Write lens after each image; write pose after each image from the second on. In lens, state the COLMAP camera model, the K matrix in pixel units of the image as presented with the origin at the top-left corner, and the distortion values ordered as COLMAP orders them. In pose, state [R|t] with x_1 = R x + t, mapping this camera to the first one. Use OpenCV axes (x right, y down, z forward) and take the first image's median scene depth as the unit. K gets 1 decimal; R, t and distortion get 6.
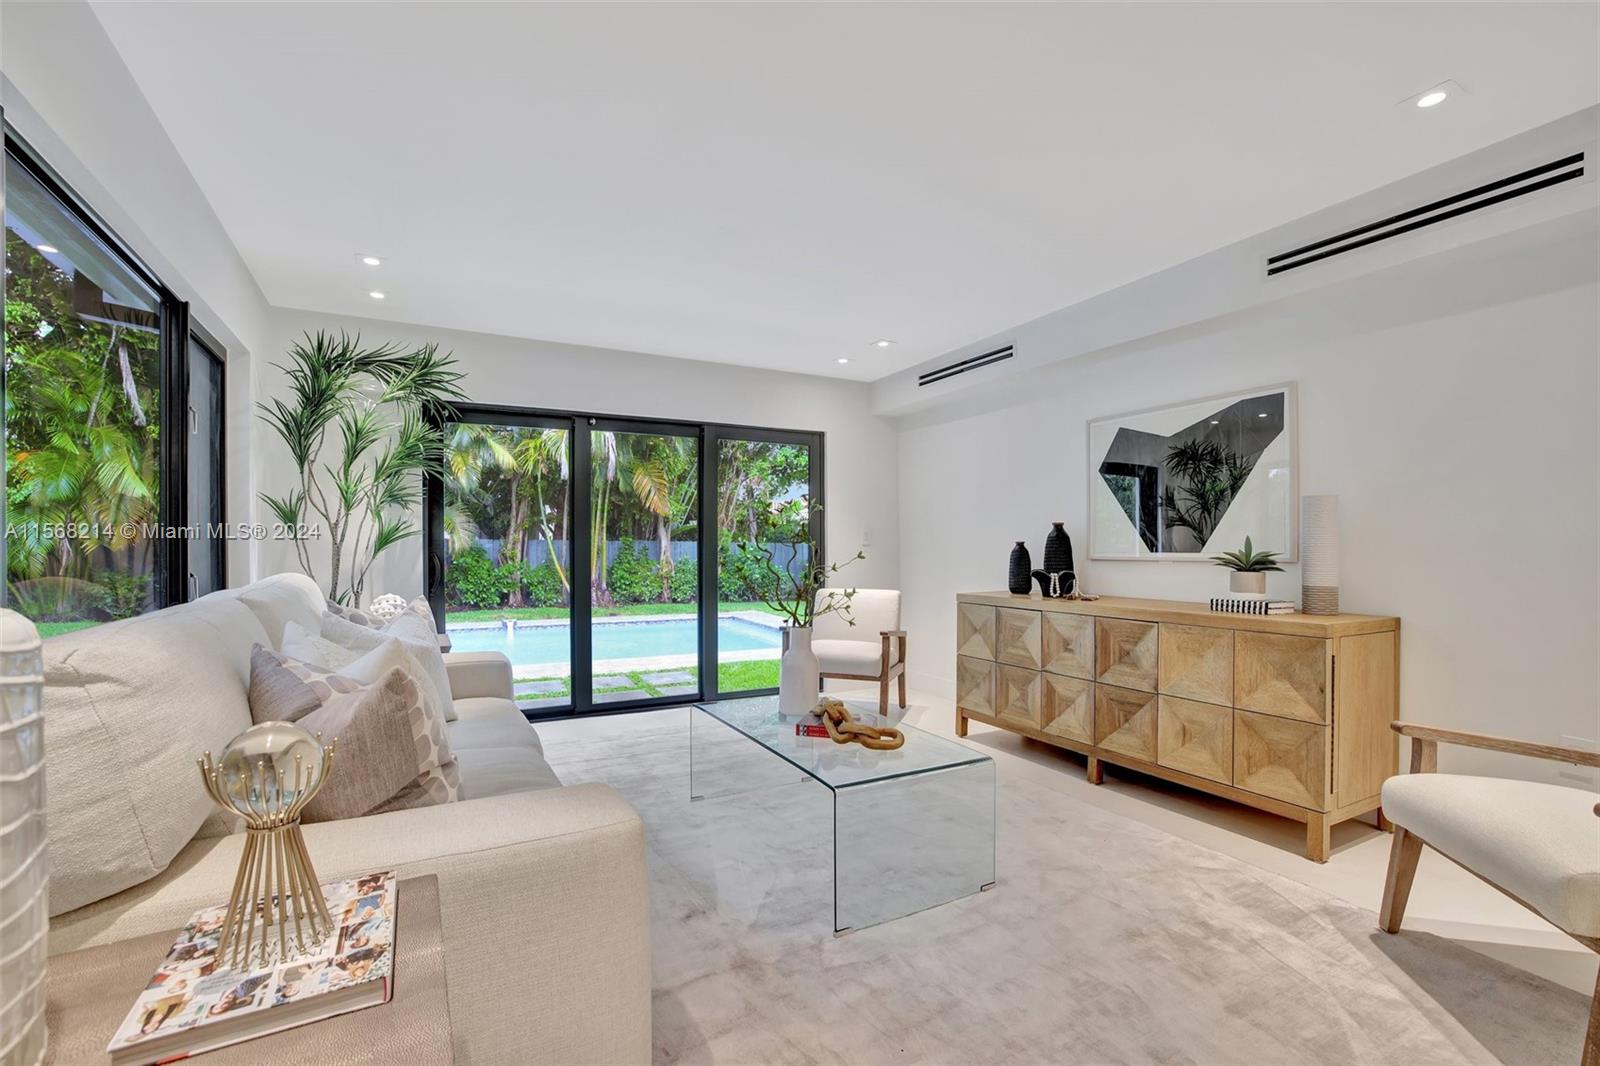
lens RADIAL K [[684.1, 0, 783.4], [0, 684.1, 547.7], [0, 0, 1]] dist [-0.034530, 0.000163]
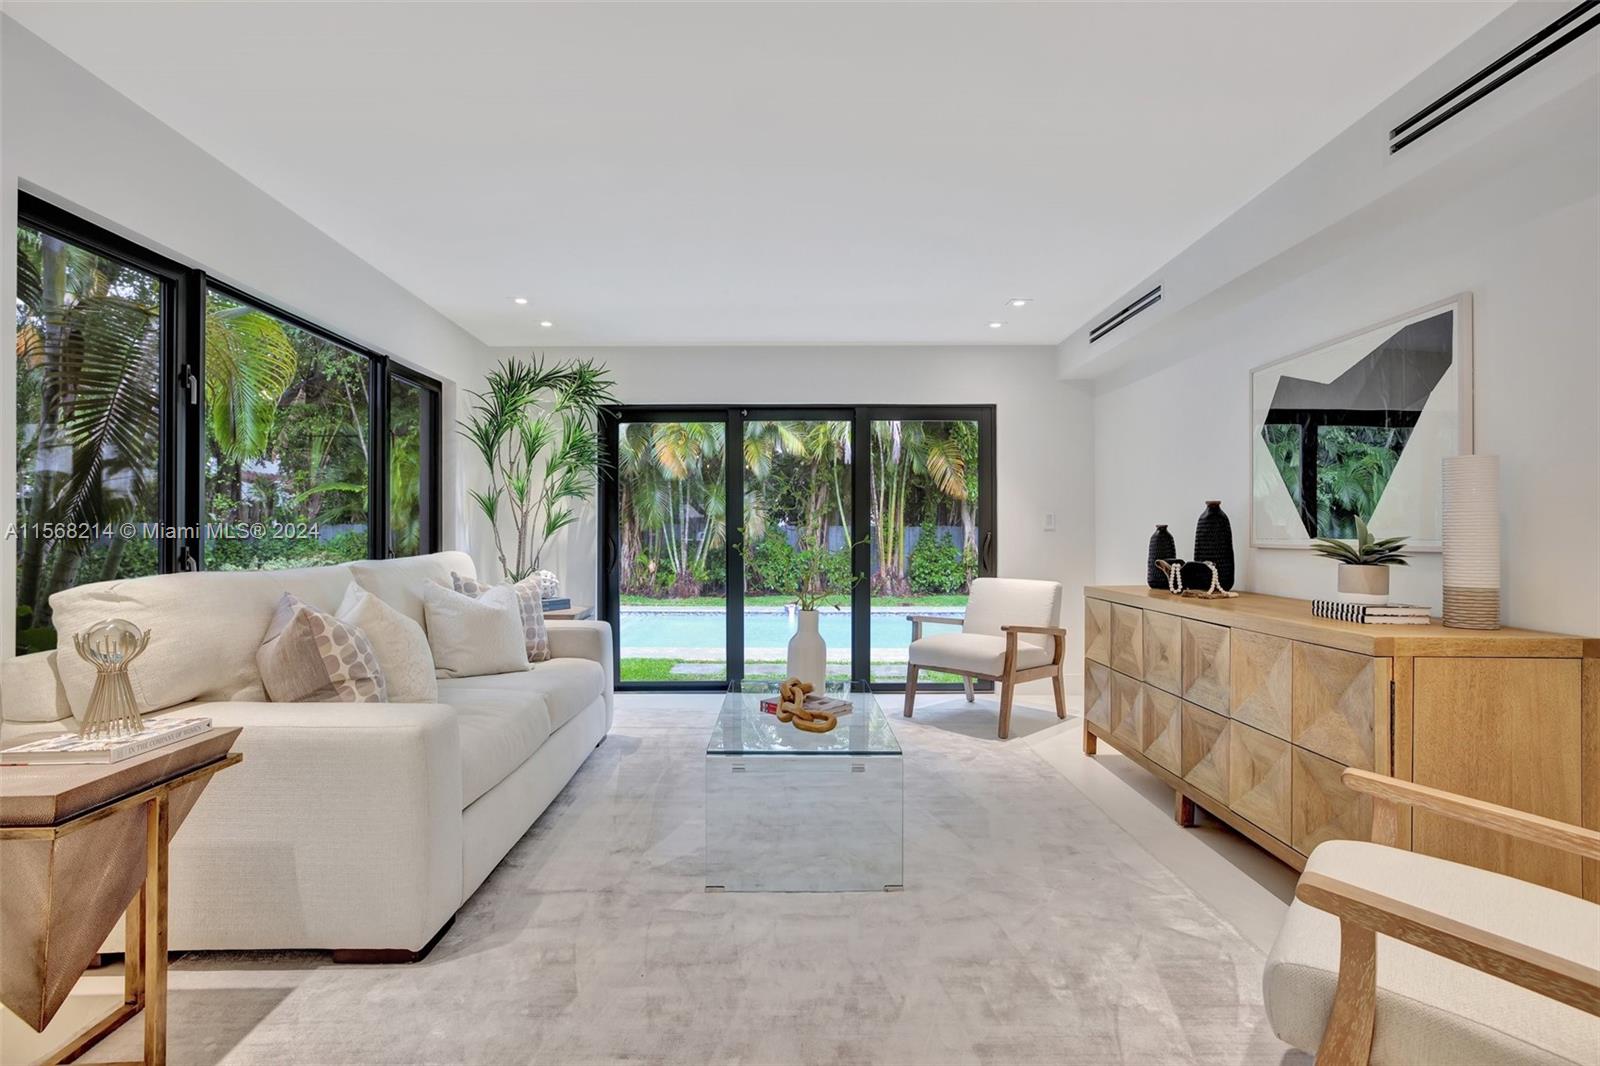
lens RADIAL K [[759.6, 0, 801.7], [0, 759.6, 529.0], [0, 0, 1]] dist [-0.036700, 0.020954]
pose [[0.890848, -0.001464, -0.454300, 0.386360], [-0.001837, 0.999975, -0.006823, 0.002652], [0.454298, 0.006912, 0.890823, -0.003131]]
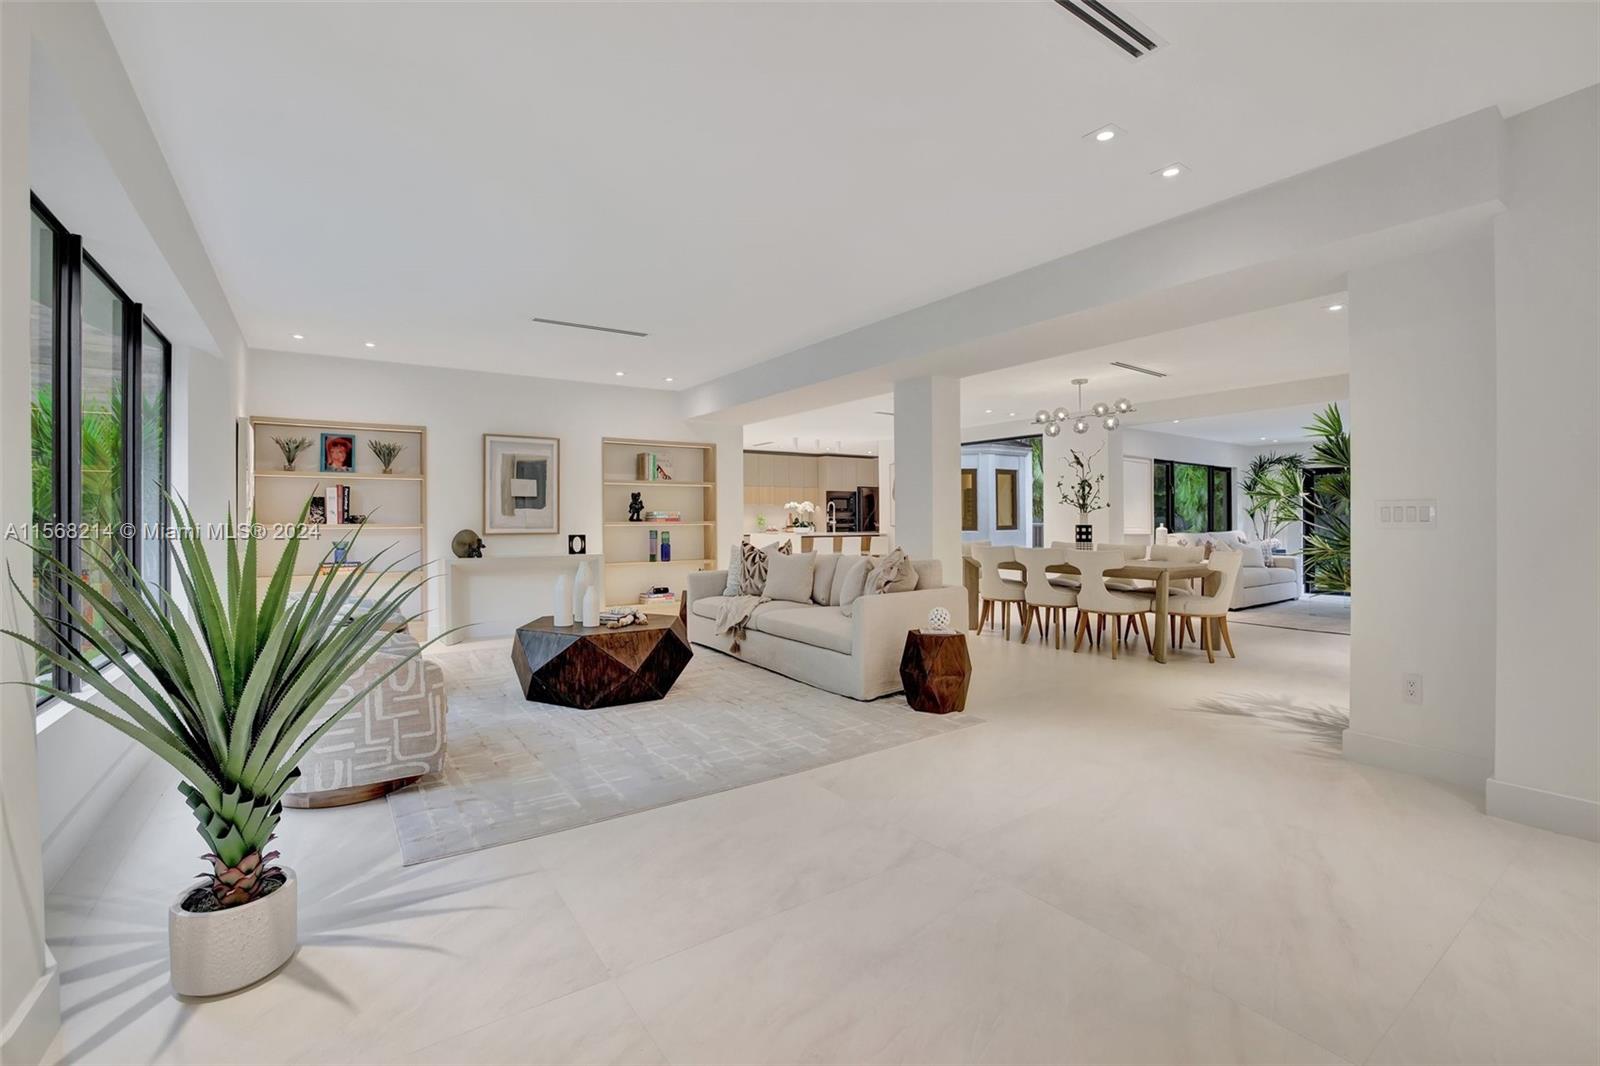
lens RADIAL K [[701.9, 0, 783.7], [0, 701.9, 516.0], [0, 0, 1]] dist [-0.057294, 0.025603]
pose [[0.103145, -0.009267, -0.994623, 2.056022], [-0.000640, 0.999956, -0.009383, -0.005168], [0.994666, 0.001605, 0.103135, -1.402558]]
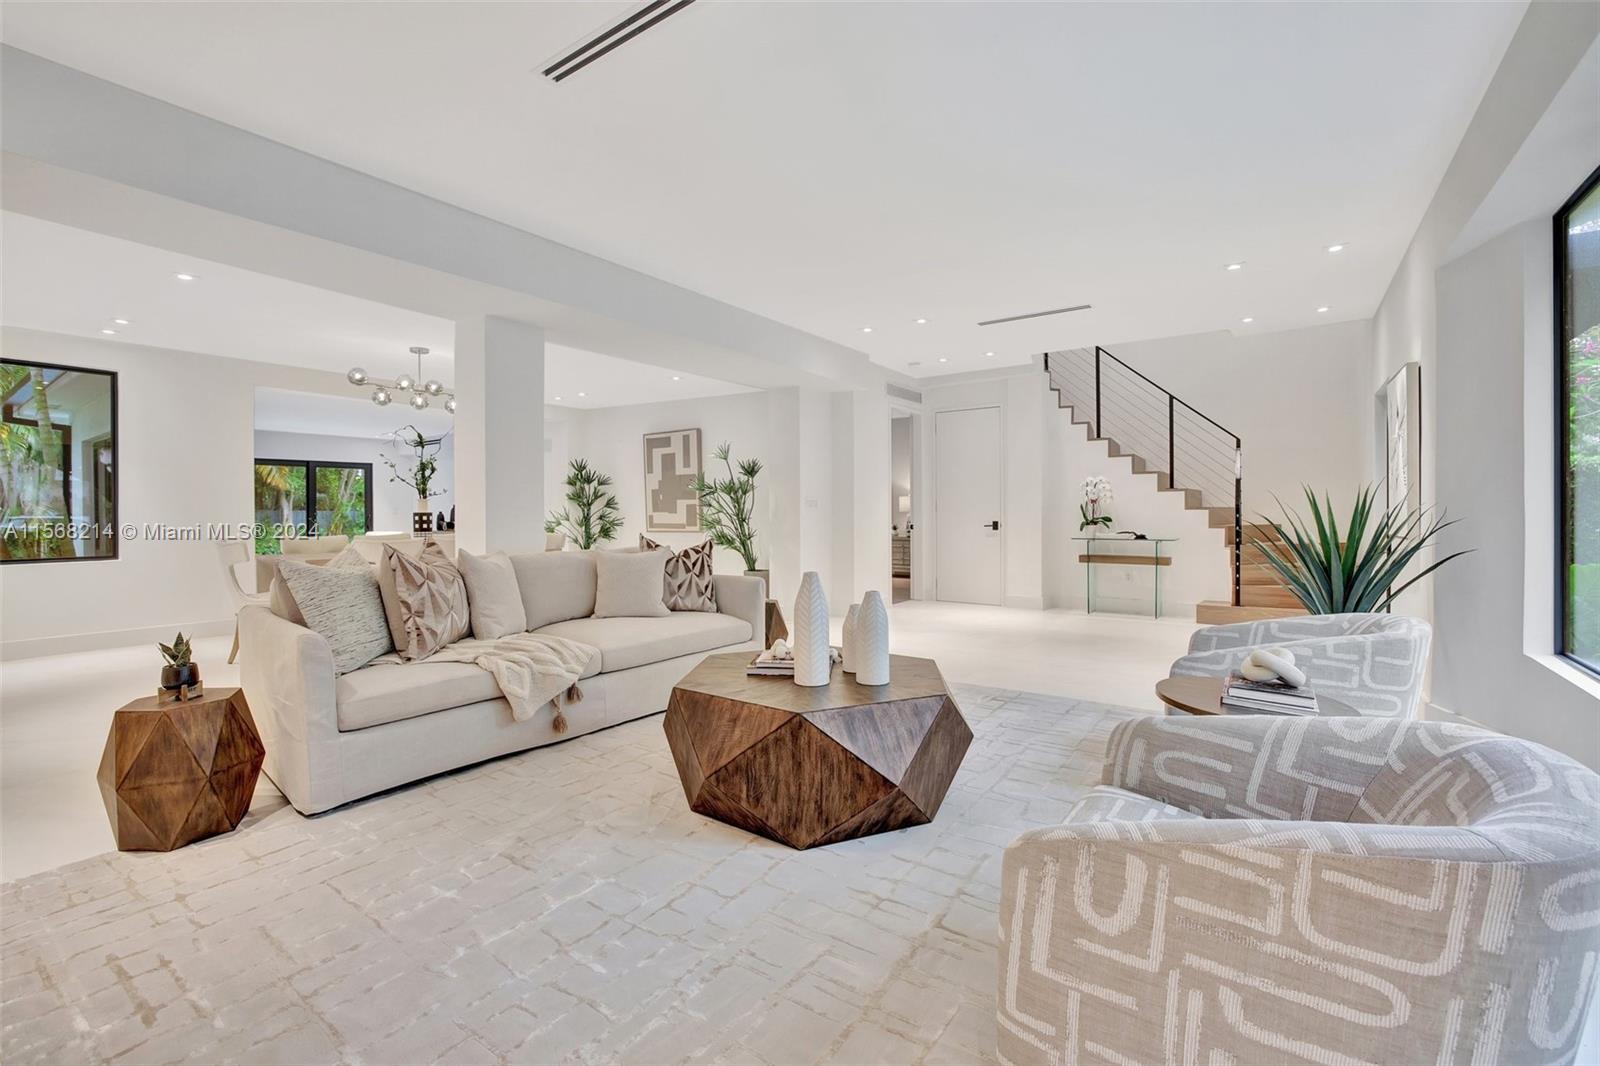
lens RADIAL K [[714.0, 0, 795.1], [0, 714.0, 536.1], [0, 0, 1]] dist [-0.042359, 0.016311]
pose [[0.896880, -0.021678, 0.441741, 0.378417], [0.008434, 0.999455, 0.031922, 0.010797], [-0.442193, -0.024905, 0.896574, -2.304334]]
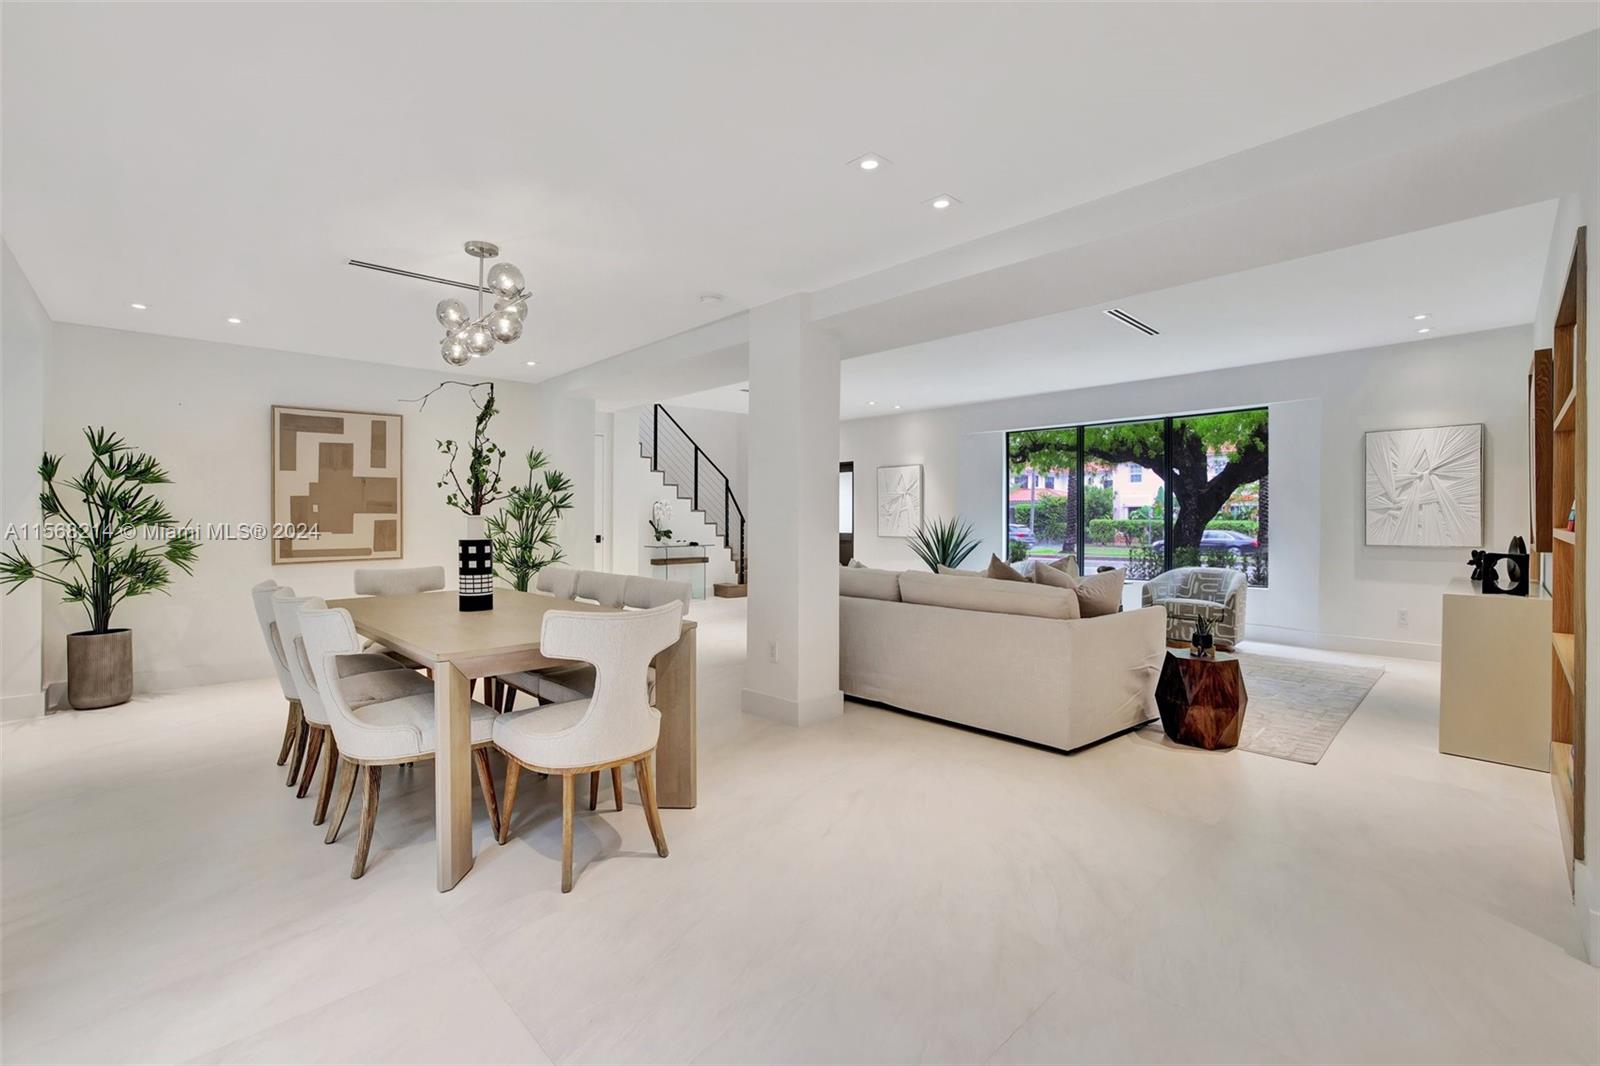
lens RADIAL K [[701.9, 0, 783.7], [0, 701.9, 516.0], [0, 0, 1]] dist [-0.057294, 0.025603]
pose [[-0.273180, -0.000572, 0.961963, -0.632479], [0.003464, 0.999993, 0.001578, -0.028836], [-0.961957, 0.003764, -0.273176, -0.578617]]
